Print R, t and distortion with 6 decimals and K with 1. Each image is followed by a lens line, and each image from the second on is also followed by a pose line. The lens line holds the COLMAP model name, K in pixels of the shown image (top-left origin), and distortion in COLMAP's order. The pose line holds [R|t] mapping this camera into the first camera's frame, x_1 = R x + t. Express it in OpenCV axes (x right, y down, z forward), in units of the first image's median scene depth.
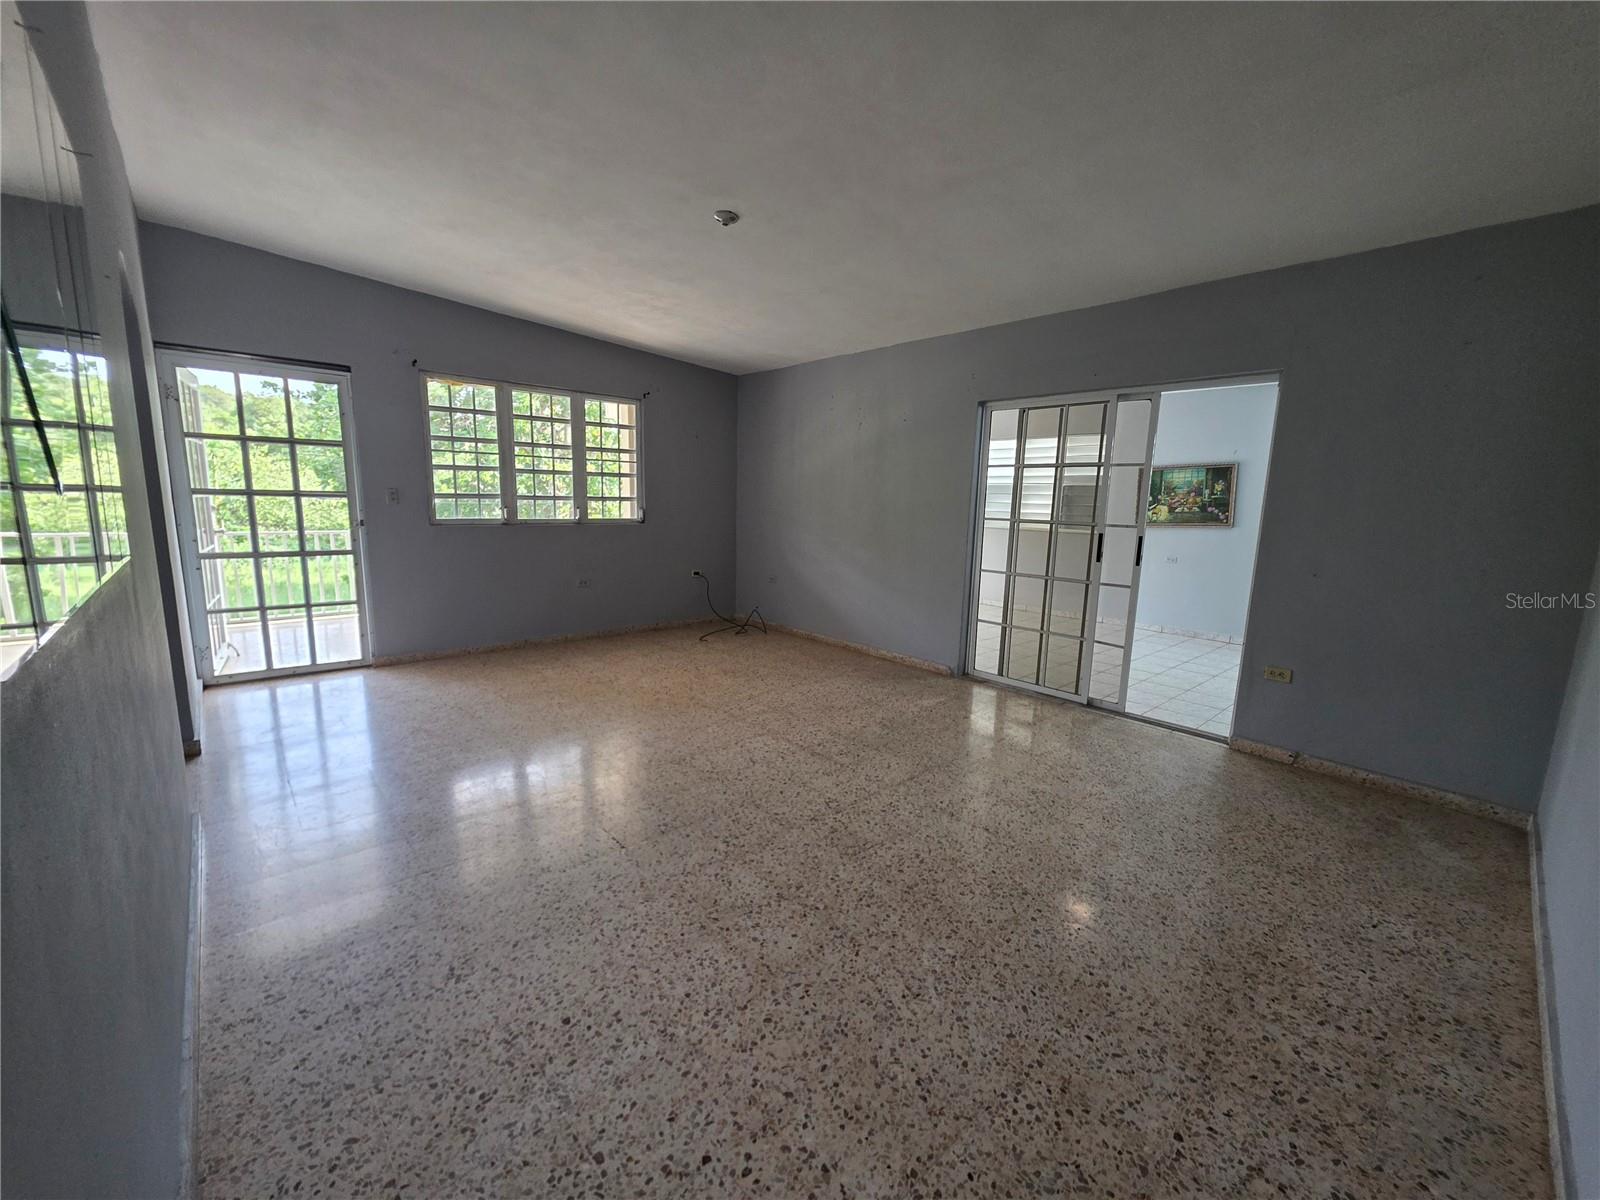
lens RADIAL K [[637.1, 0, 803.5], [0, 637.1, 603.5], [0, 0, 1]] dist [-0.000196, -0.000122]
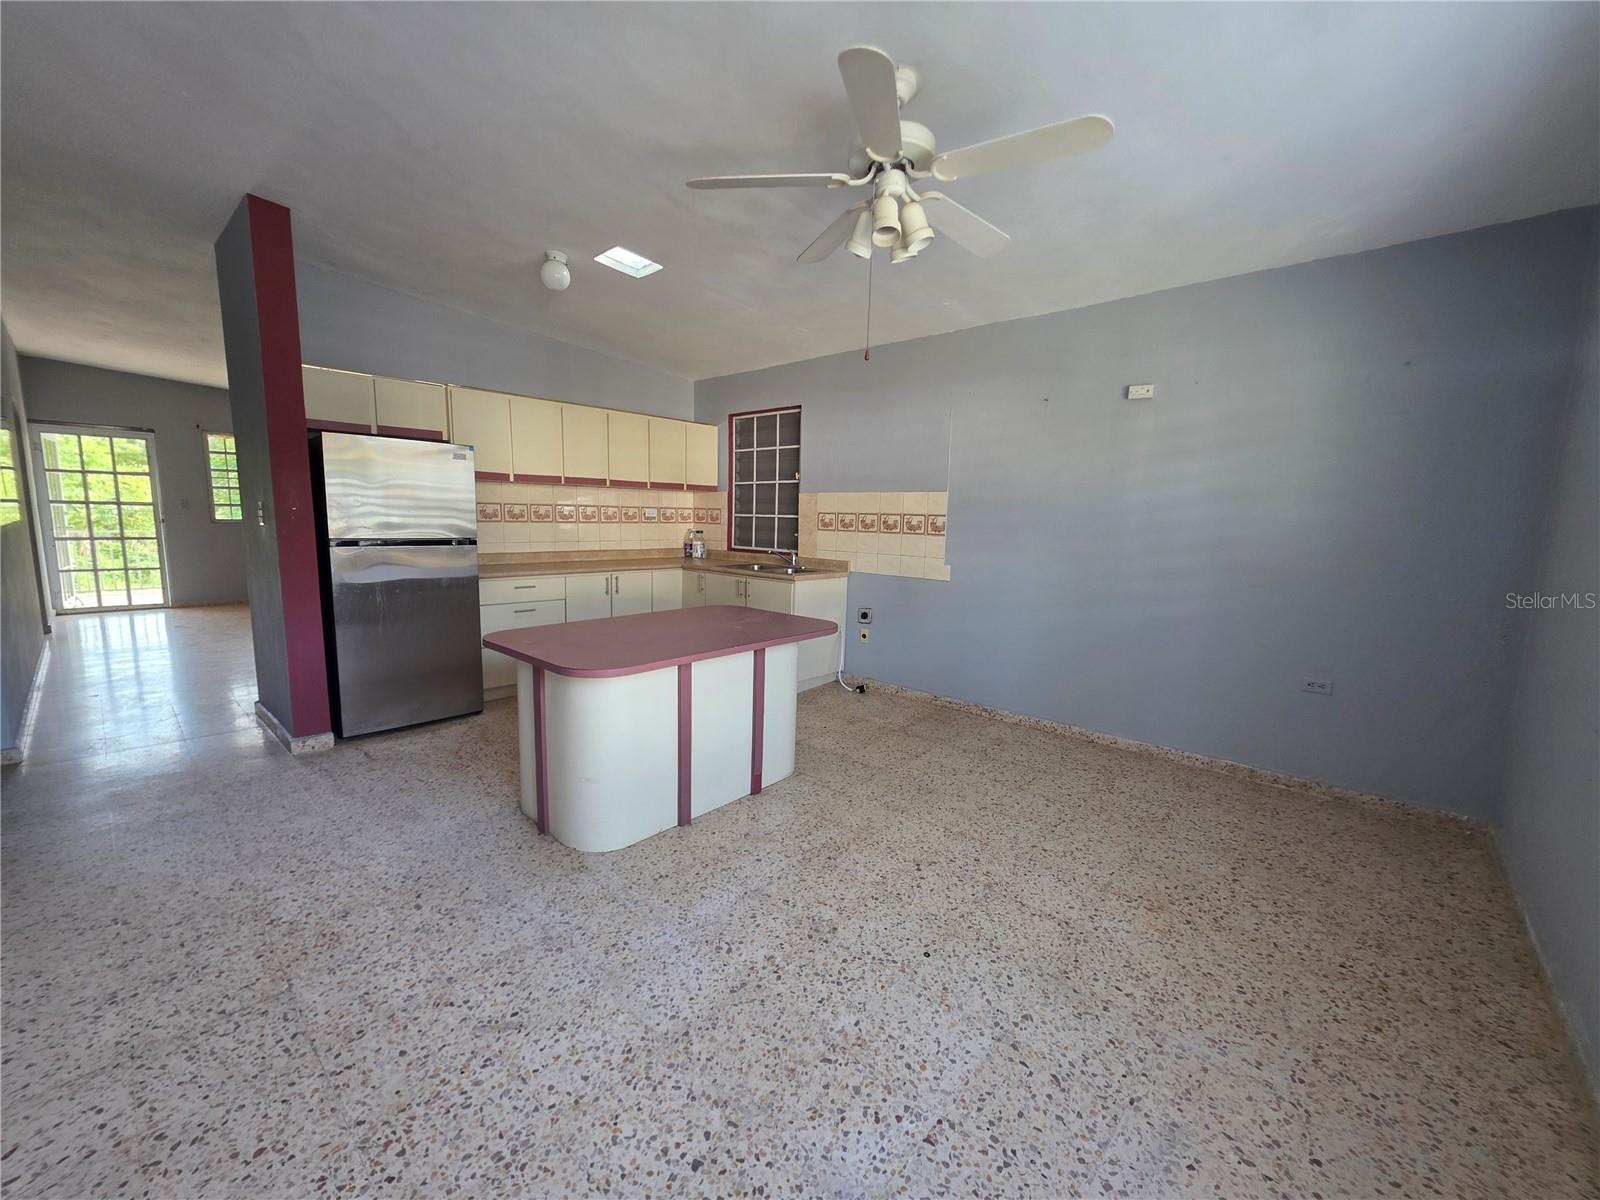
lens RADIAL K [[637.1, 0, 795.7], [0, 637.1, 598.5], [0, 0, 1]] dist [-0.000196, -0.000122]
pose [[0.995354, -0.013637, 0.095318, 0.826811], [0.015990, 0.999585, -0.023967, 0.148346], [-0.094951, 0.025380, 0.995158, -0.846110]]
